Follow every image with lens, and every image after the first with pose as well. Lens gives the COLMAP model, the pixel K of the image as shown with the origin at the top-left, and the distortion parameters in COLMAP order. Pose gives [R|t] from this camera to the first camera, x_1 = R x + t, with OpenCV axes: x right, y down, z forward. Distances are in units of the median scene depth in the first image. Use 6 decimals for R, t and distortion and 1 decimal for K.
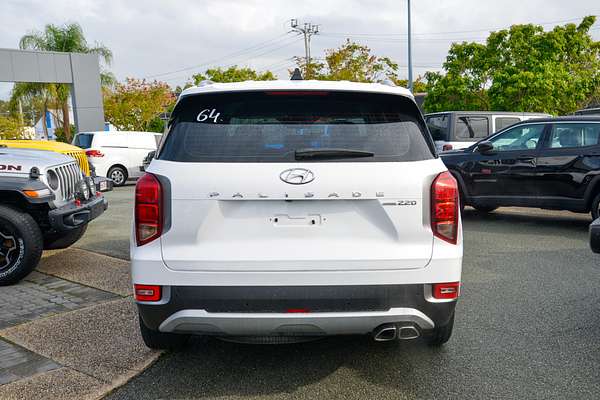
lens RADIAL K [[617.3, 0, 300.0], [0, 617.3, 200.0], [0, 0, 1]] dist [0.009871, 0.017439]
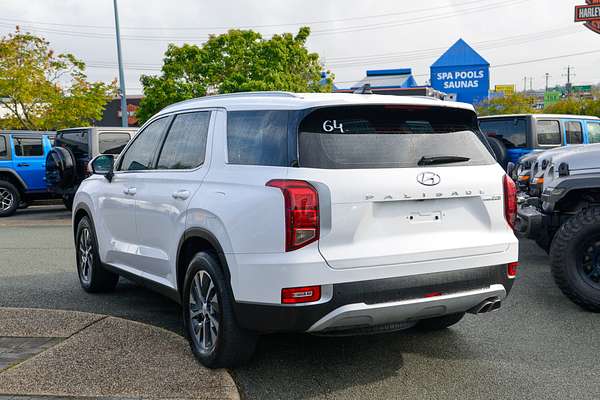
lens RADIAL K [[746.6, 0, 300.0], [0, 746.6, 200.0], [0, 0, 1]] dist [0.080903, 0.021617]
pose [[0.865254, -0.039292, 0.499791, -0.891209], [0.057457, 0.998127, -0.021001, 0.016902], [-0.498030, 0.046888, 0.865891, -0.100075]]
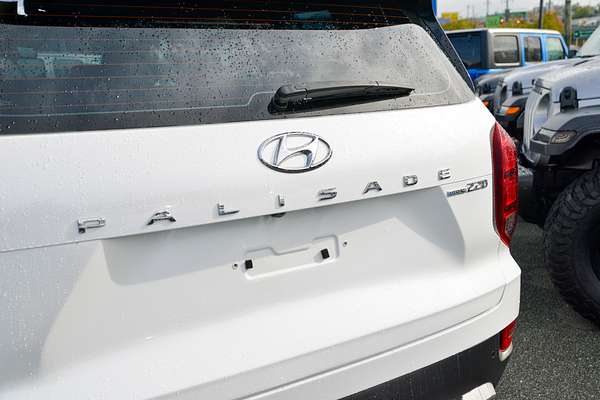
lens RADIAL K [[651.9, 0, 300.0], [0, 651.9, 200.0], [0, 0, 1]] dist [0.064608, 0.000997]
pose [[0.841619, -0.124652, 0.525489, -0.223633], [0.083127, 0.991304, 0.102013, -0.048878], [-0.533636, -0.042174, 0.844662, 0.610128]]
